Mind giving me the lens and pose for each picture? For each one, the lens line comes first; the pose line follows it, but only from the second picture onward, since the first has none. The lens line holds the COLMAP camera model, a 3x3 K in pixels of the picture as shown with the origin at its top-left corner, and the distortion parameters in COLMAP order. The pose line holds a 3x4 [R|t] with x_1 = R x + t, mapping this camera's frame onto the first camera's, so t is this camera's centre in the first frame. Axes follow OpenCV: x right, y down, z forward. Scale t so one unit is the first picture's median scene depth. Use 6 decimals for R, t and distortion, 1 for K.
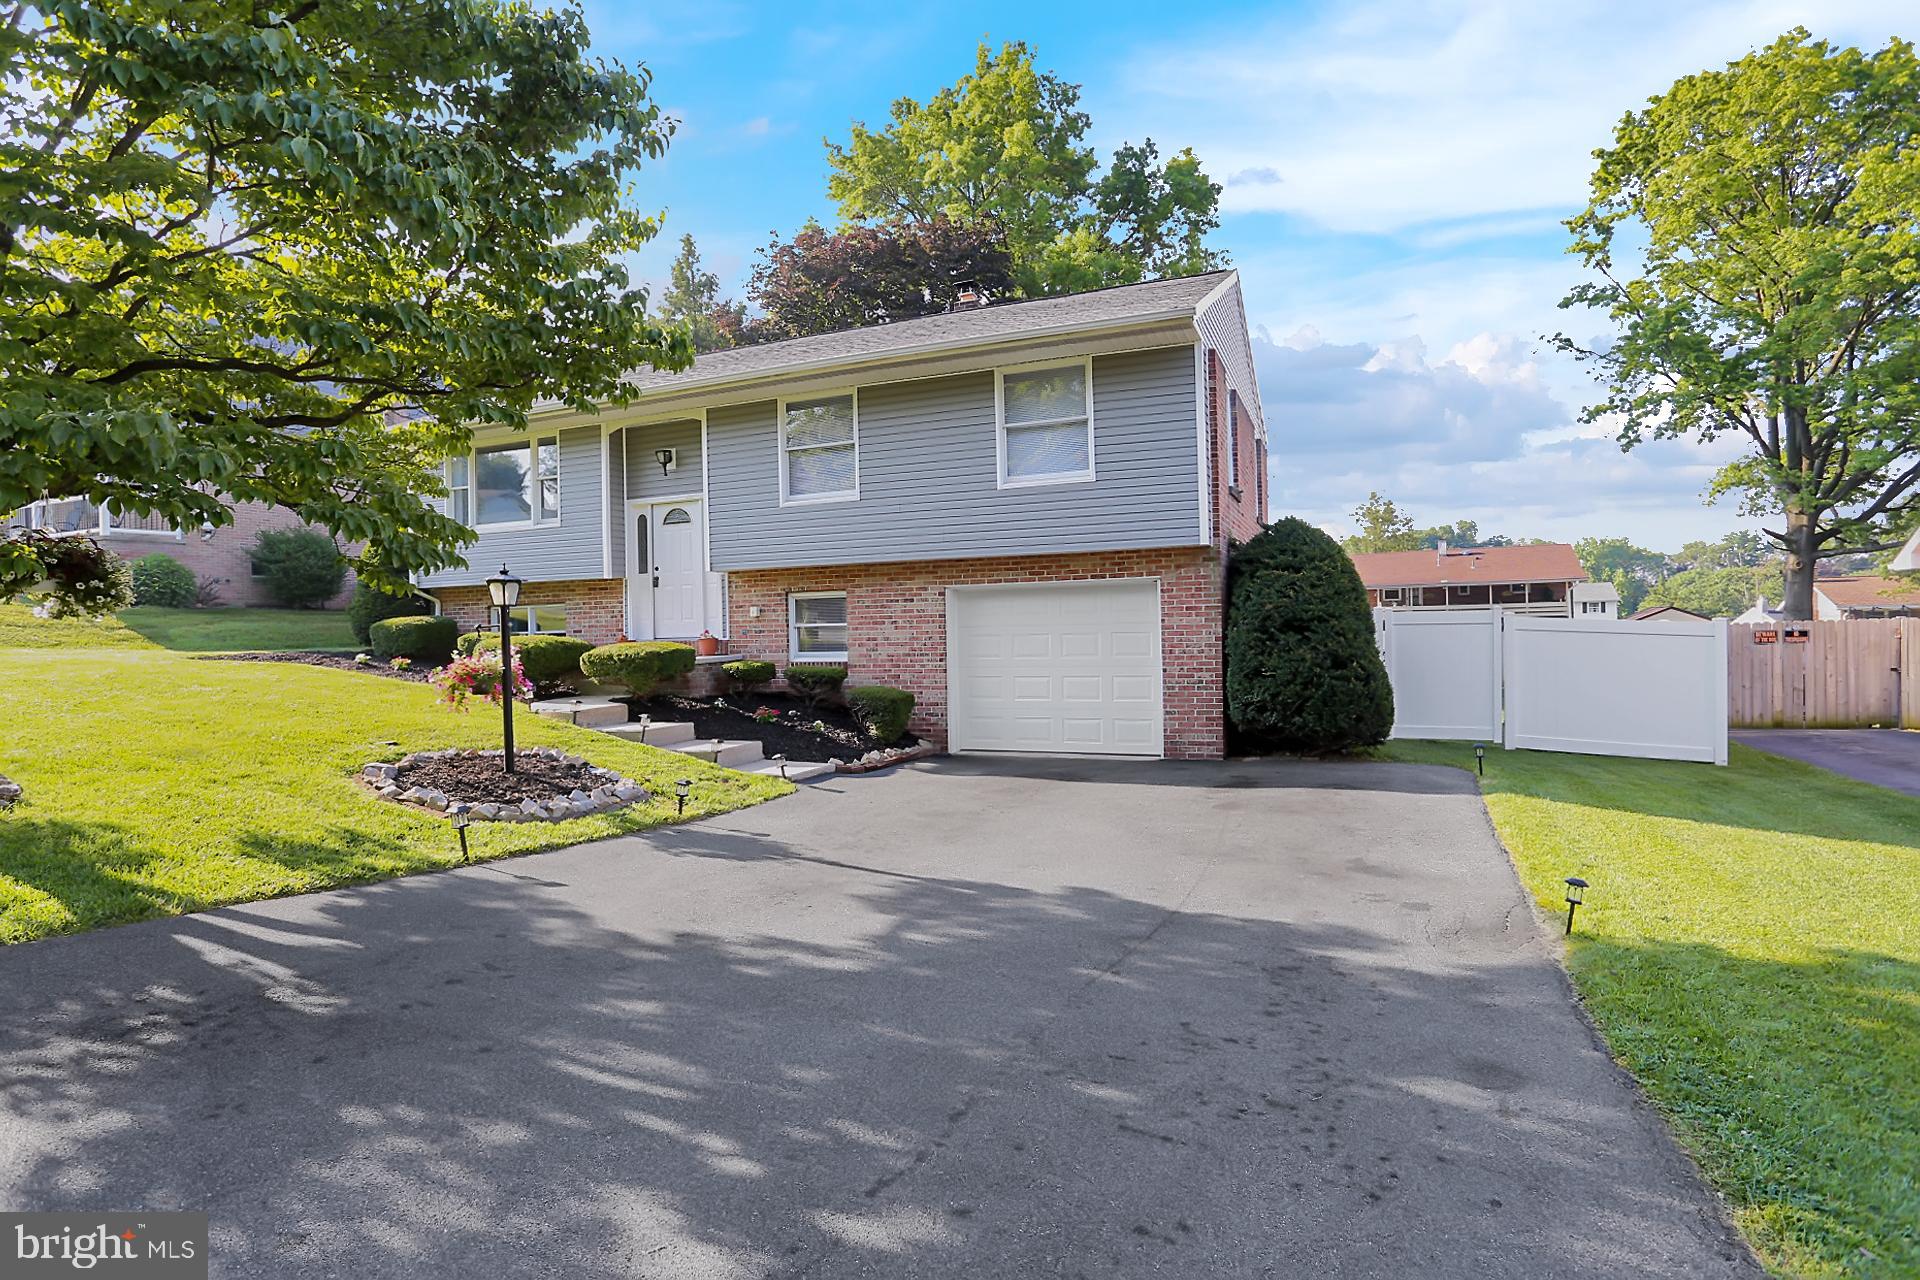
lens RADIAL K [[976.5, 0, 956.3], [0, 976.5, 594.2], [0, 0, 1]] dist [-0.046786, 0.000403]
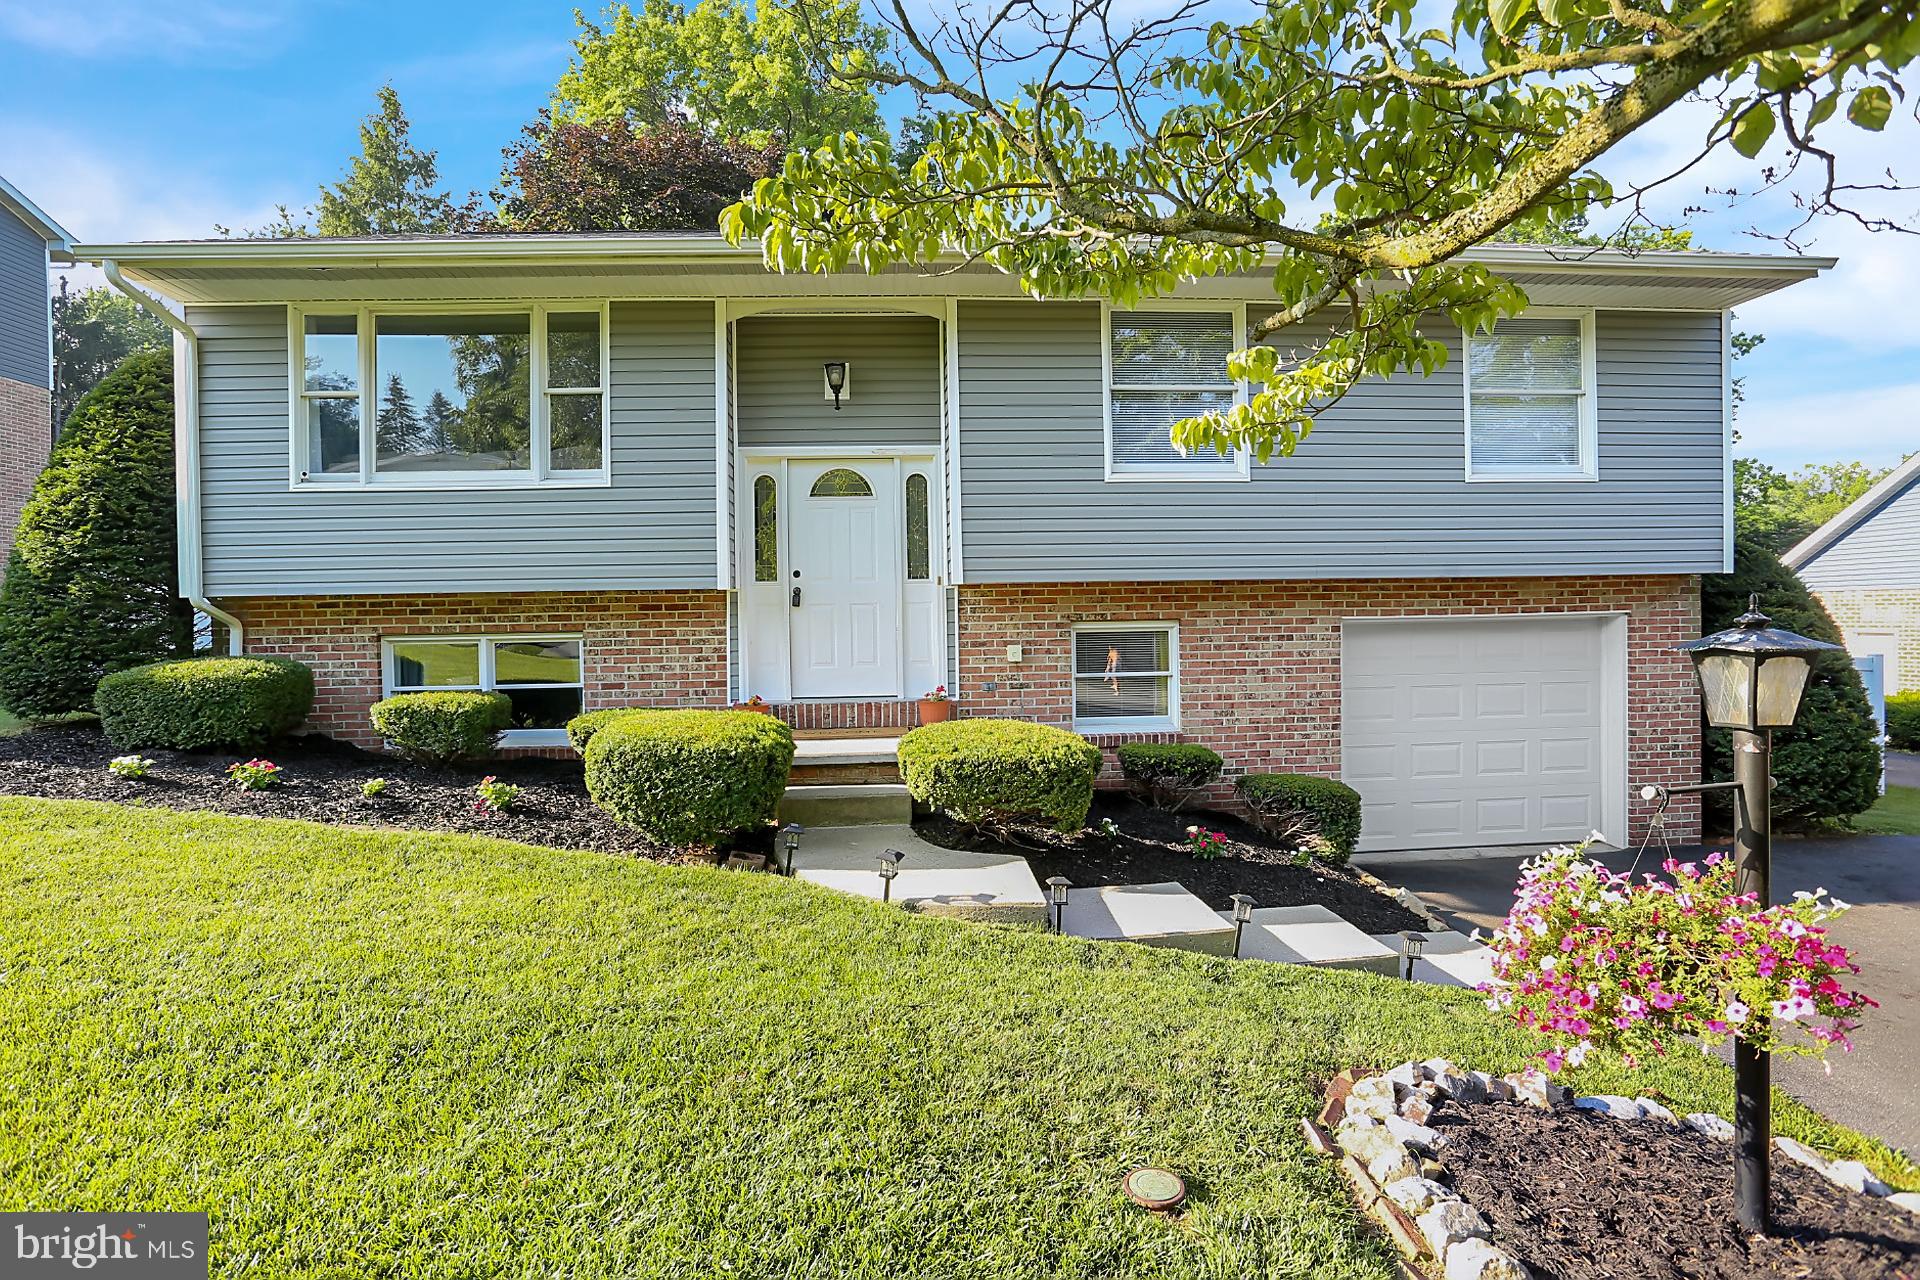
lens RADIAL K [[953.6, 0, 954.4], [0, 953.6, 572.4], [0, 0, 1]] dist [-0.041398, 0.000950]
pose [[0.887637, 0.032047, 0.459428, -0.529595], [-0.020602, 0.999340, -0.029904, -0.013770], [-0.460083, 0.017078, 0.887711, 0.516637]]
